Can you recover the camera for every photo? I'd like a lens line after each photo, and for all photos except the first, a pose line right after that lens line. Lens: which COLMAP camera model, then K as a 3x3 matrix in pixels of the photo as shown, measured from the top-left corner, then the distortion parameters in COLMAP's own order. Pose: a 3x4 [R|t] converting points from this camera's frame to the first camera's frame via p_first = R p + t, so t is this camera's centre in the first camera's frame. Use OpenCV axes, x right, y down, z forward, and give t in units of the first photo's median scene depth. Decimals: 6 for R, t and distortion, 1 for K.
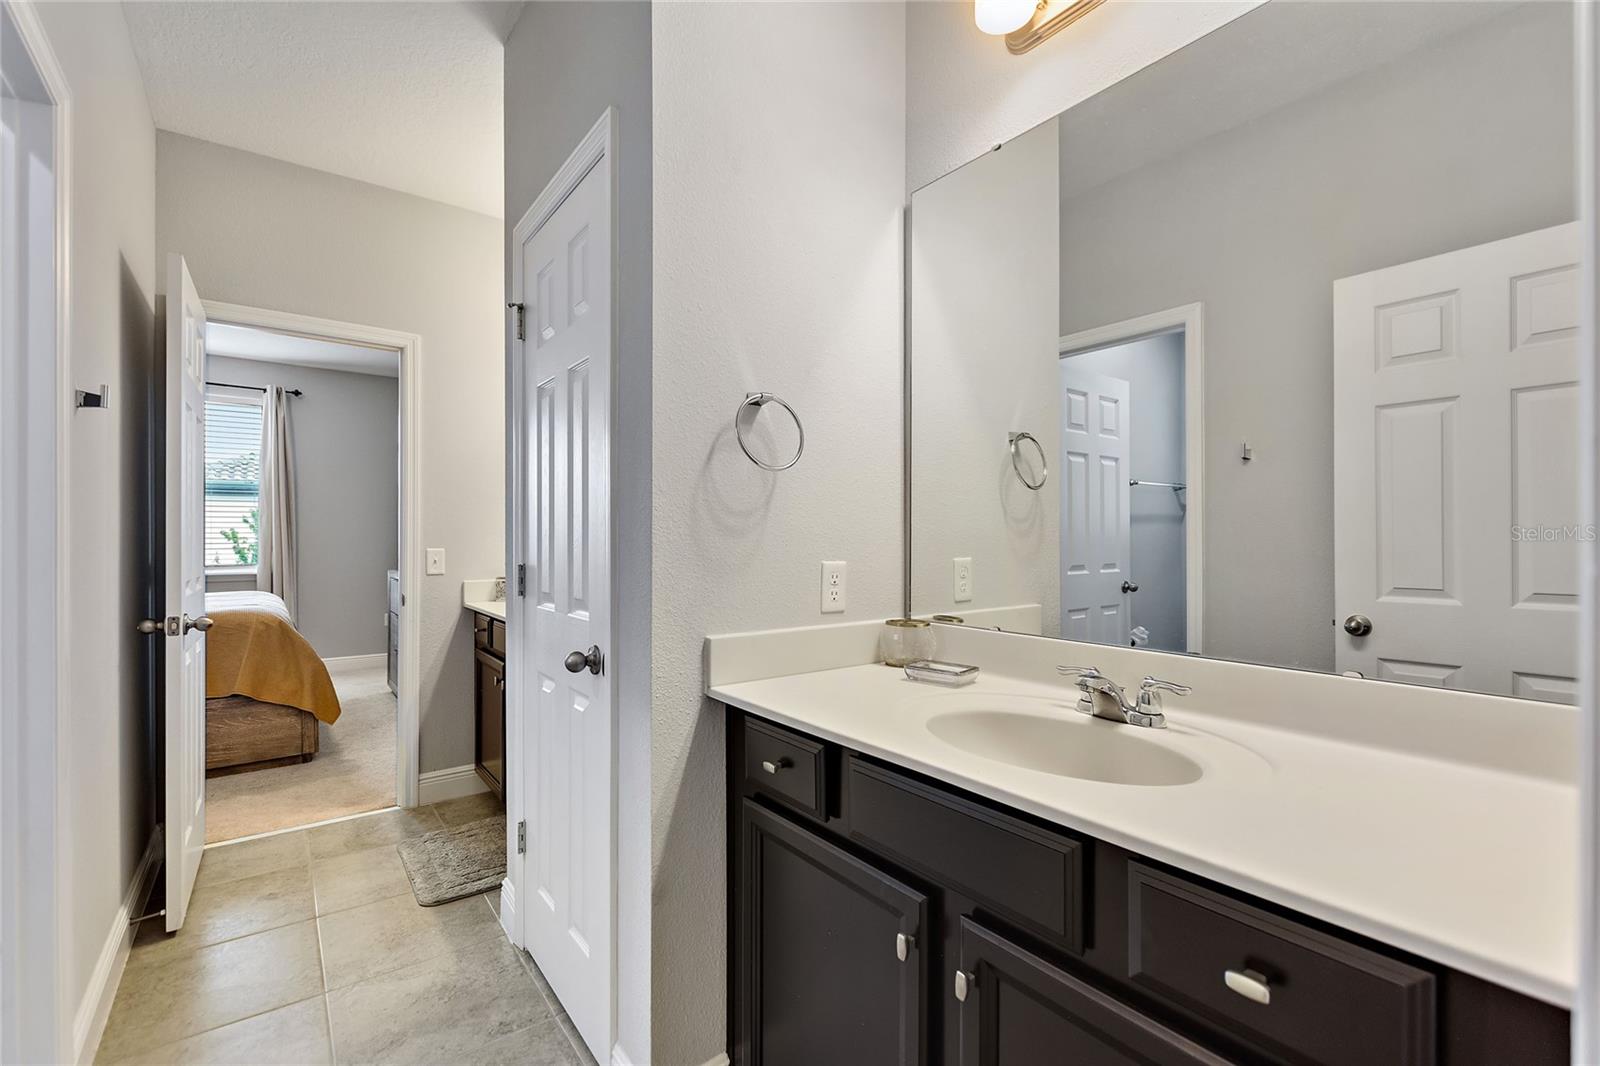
lens RADIAL K [[690.6, 0, 801.2], [0, 690.6, 542.0], [0, 0, 1]] dist [0.001857, 0.000162]
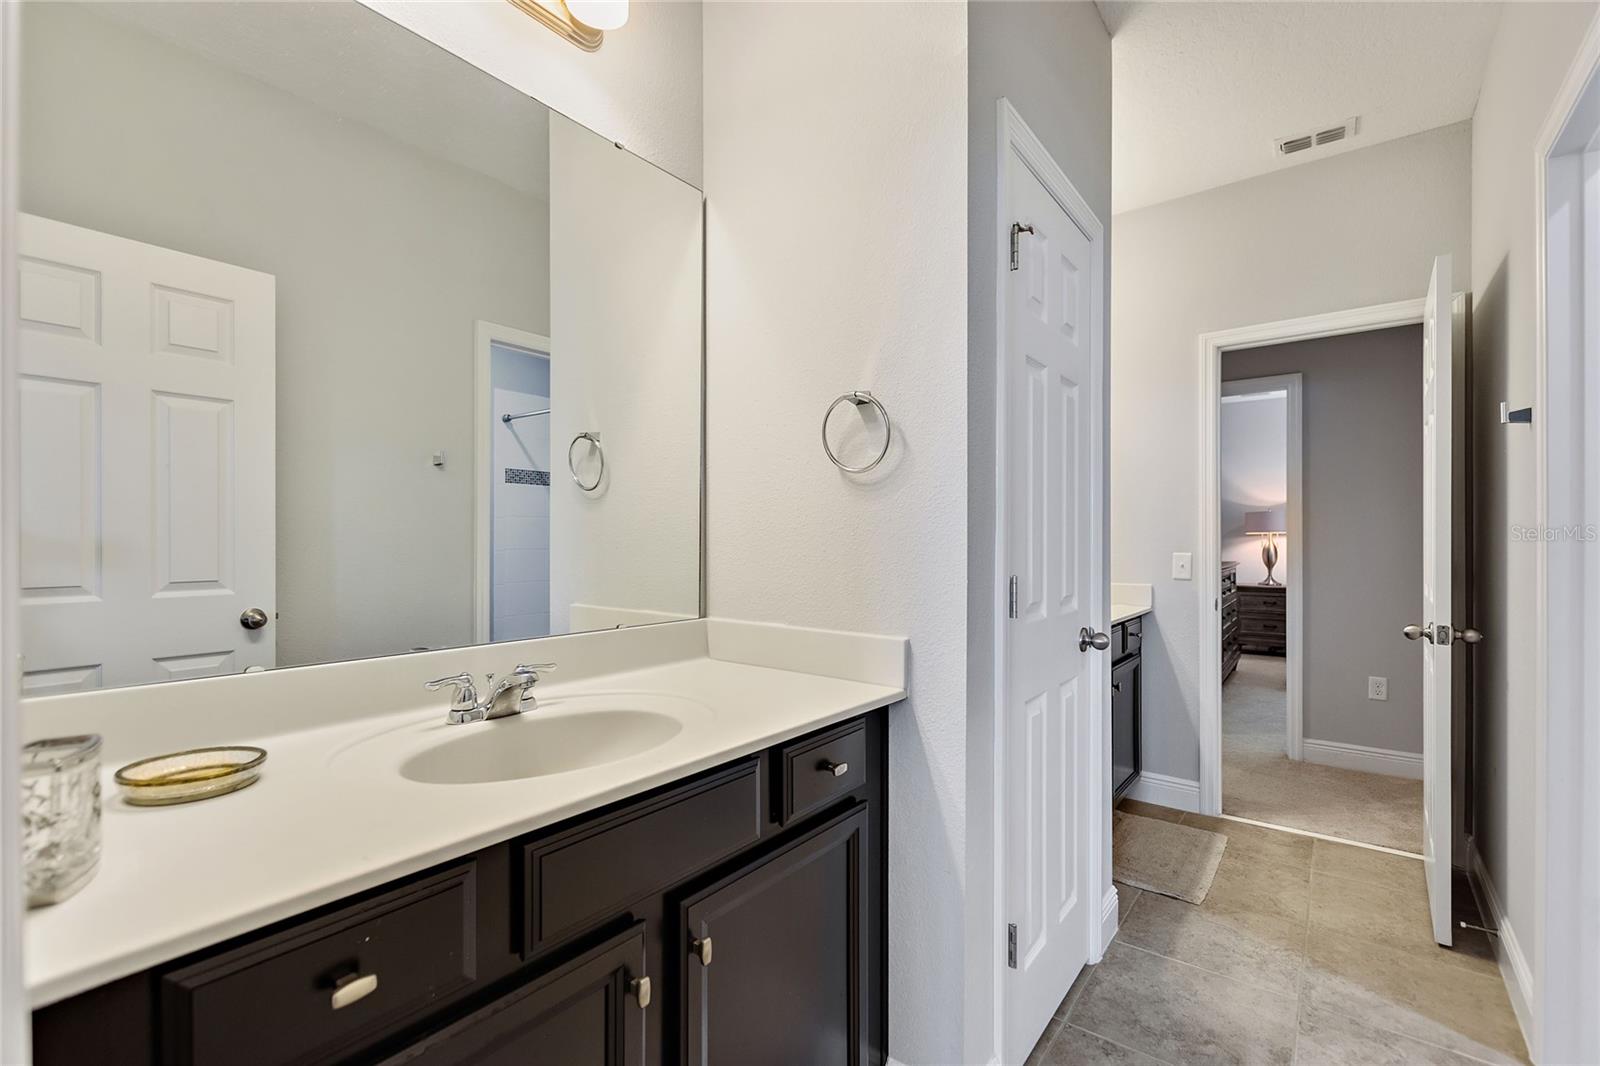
lens RADIAL K [[692.3, 0, 800.0], [0, 692.3, 533.0], [0, 0, 1]] dist [-0.002566, -0.000258]
pose [[-0.250591, 0.002583, 0.968090, -0.661237], [-0.003363, 0.999988, -0.003539, -0.006028], [-0.968087, -0.004143, -0.250579, 0.874736]]
